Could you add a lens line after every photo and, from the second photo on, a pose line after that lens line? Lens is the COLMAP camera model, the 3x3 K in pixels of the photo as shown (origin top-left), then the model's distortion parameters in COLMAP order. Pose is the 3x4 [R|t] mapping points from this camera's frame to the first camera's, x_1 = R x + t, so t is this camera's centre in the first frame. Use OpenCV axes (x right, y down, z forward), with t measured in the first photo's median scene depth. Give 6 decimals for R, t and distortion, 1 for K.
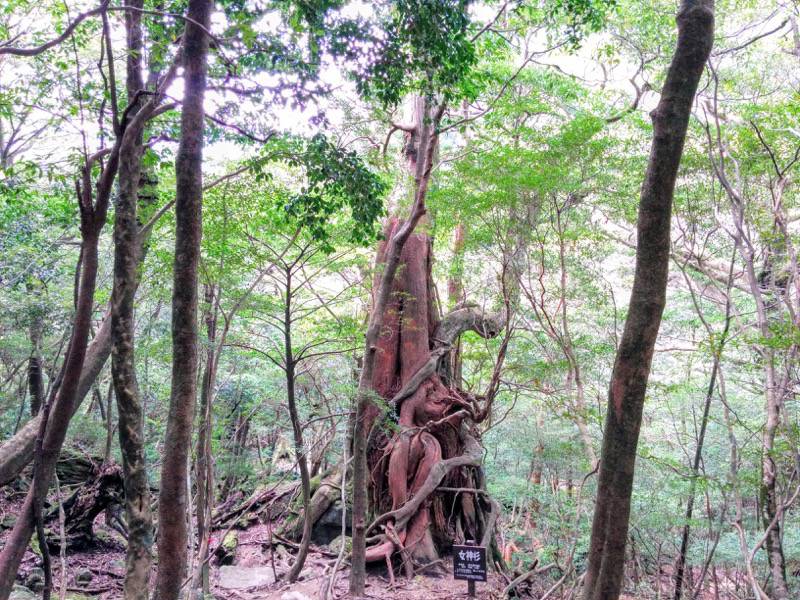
lens RADIAL K [[633.4, 0, 406.0], [0, 633.4, 301.0], [0, 0, 1]] dist [0.003426, -0.012074]
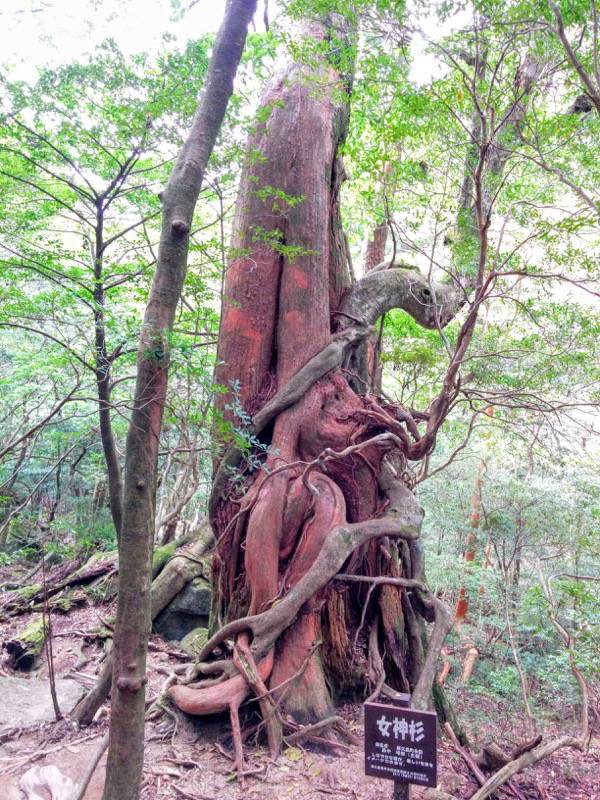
lens RADIAL K [[633.4, 0, 300.0], [0, 633.4, 400.0], [0, 0, 1]] dist [0.003426, -0.012074]
pose [[0.999335, 0.030626, -0.019800, 0.024737], [-0.029709, 0.998542, 0.045071, 0.122781], [0.021151, -0.044453, 0.998788, 0.466305]]
